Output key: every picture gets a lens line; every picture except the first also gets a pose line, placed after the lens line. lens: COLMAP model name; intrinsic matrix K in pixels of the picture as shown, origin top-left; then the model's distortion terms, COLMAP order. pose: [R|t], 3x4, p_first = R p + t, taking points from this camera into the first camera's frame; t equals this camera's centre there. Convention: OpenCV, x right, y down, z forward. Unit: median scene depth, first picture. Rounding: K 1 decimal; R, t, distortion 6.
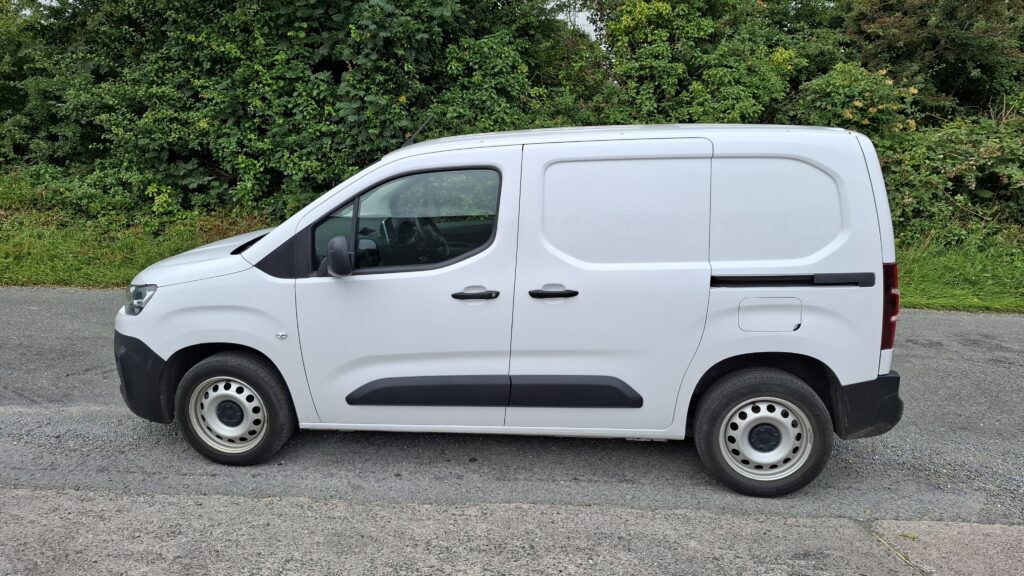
lens RADIAL K [[700.5, 0, 499.8], [0, 700.5, 290.0], [0, 0, 1]] dist [0.084866, -0.106073]
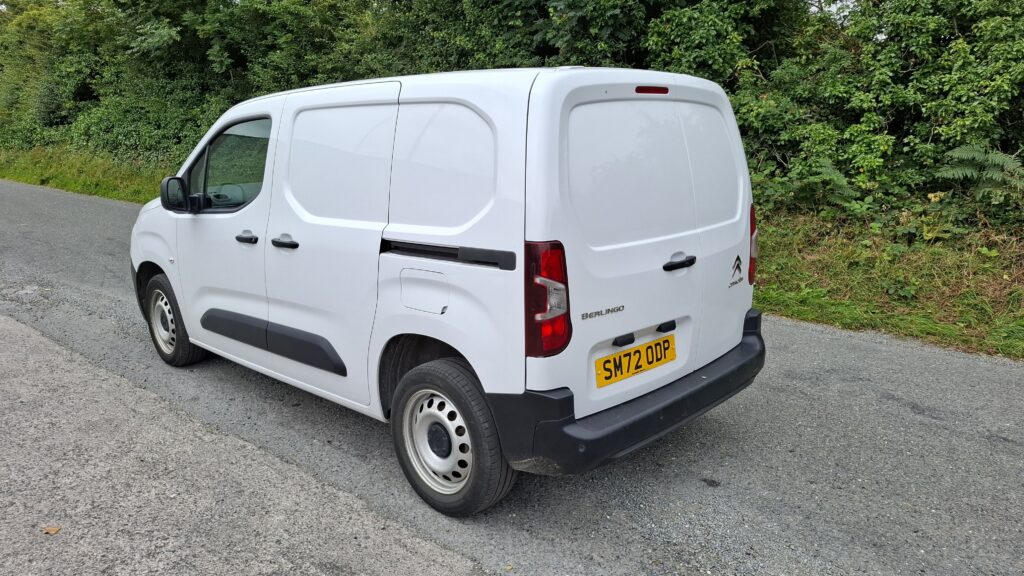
lens RADIAL K [[700.5, 0, 499.8], [0, 700.5, 290.0], [0, 0, 1]] dist [0.084866, -0.106073]
pose [[0.801032, 0.133111, -0.583634, 0.866814], [-0.135014, 0.990016, 0.040490, -0.011123], [0.583197, 0.046365, 0.811007, 0.347762]]
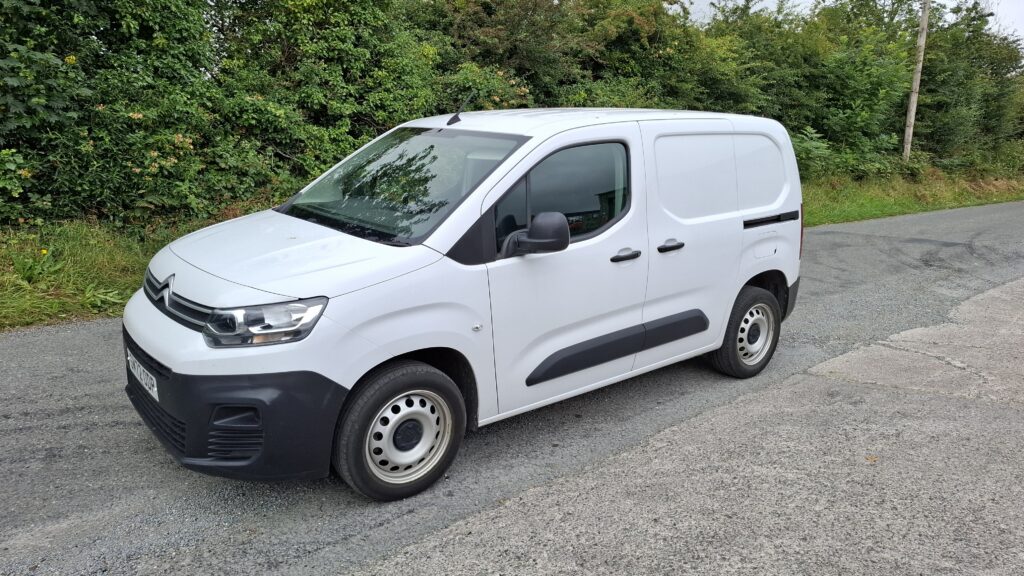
lens RADIAL K [[700.5, 0, 499.8], [0, 700.5, 290.0], [0, 0, 1]] dist [0.084866, -0.106073]
pose [[0.699273, -0.144175, 0.700165, -0.922342], [0.133241, 0.988574, 0.070492, -0.043602], [-0.702328, 0.043998, 0.710493, 0.339447]]
